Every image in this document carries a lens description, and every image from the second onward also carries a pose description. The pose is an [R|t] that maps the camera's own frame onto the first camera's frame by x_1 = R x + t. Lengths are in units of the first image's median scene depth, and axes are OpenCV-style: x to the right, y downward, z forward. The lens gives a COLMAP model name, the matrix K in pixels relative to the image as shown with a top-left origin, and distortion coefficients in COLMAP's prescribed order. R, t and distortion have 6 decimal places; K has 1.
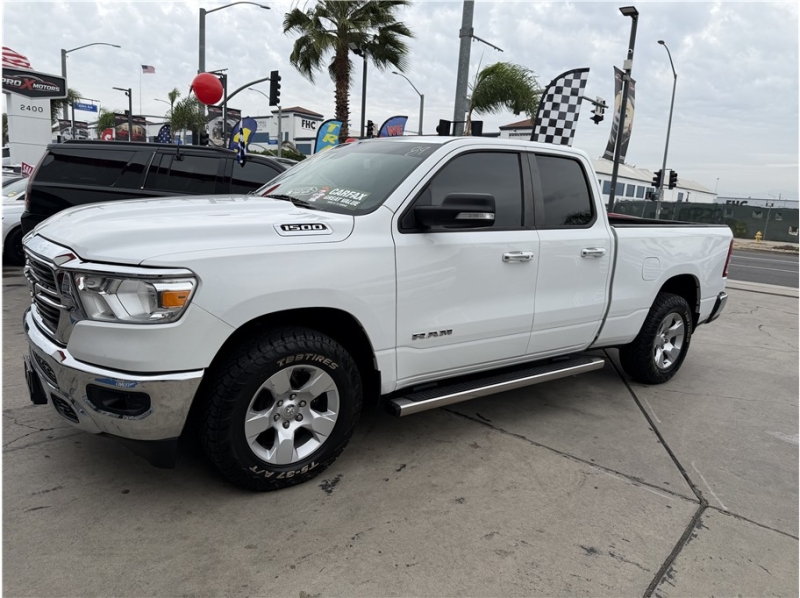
lens RADIAL K [[556.4, 0, 400.6], [0, 556.4, 301.5], [0, 0, 1]] dist [0.023689, -0.034535]
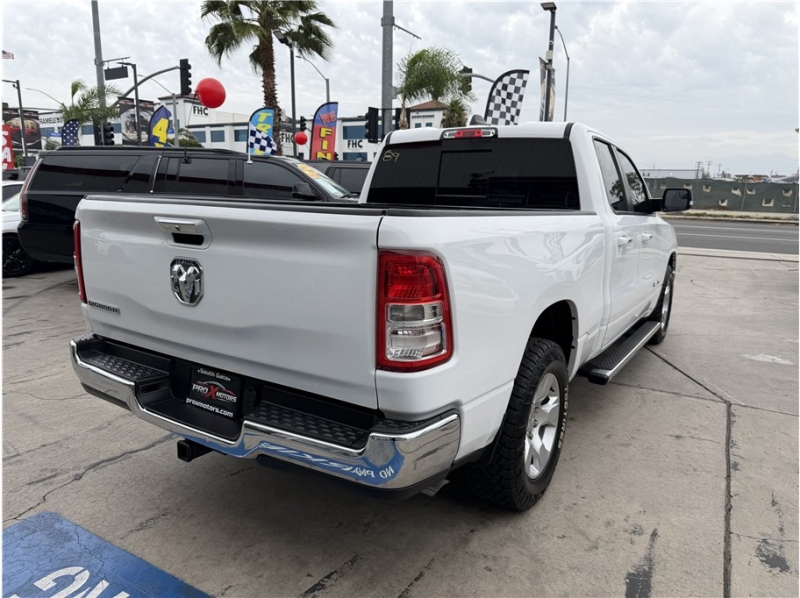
lens RADIAL K [[556.4, 0, 407.7], [0, 556.4, 305.2], [0, 0, 1]] dist [0.023689, -0.034535]
pose [[0.982028, -0.084177, 0.168922, -0.097229], [0.078342, 0.996086, 0.040931, -0.000463], [-0.171707, -0.026962, 0.984779, -0.049566]]
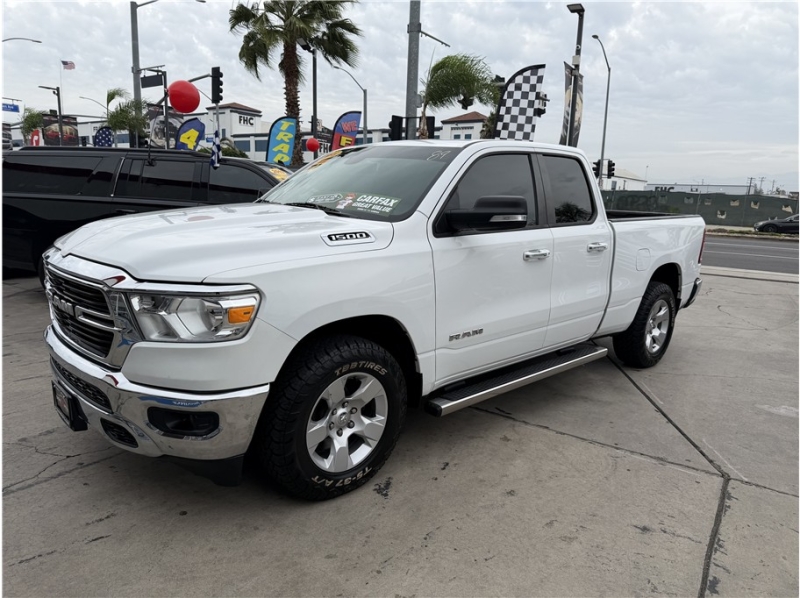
lens RADIAL K [[556.4, 0, 407.6], [0, 556.4, 303.5], [0, 0, 1]] dist [0.023689, -0.034535]
pose [[0.993334, -0.050040, 0.103846, -0.035204], [0.048735, 0.998698, 0.015070, -0.004268], [-0.104465, -0.009909, 0.994479, -0.002285]]
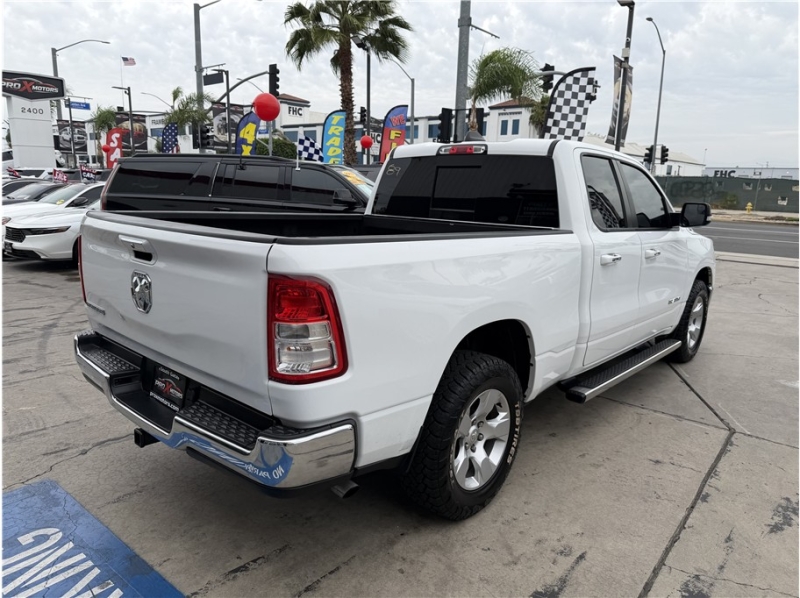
lens RADIAL K [[556.4, 0, 399.9], [0, 556.4, 302.8], [0, 0, 1]] dist [0.023689, -0.034535]
pose [[0.999002, -0.043438, 0.010351, -0.052359], [0.043093, 0.998575, 0.031483, -0.003824], [-0.011704, -0.031006, 0.999451, -0.065614]]
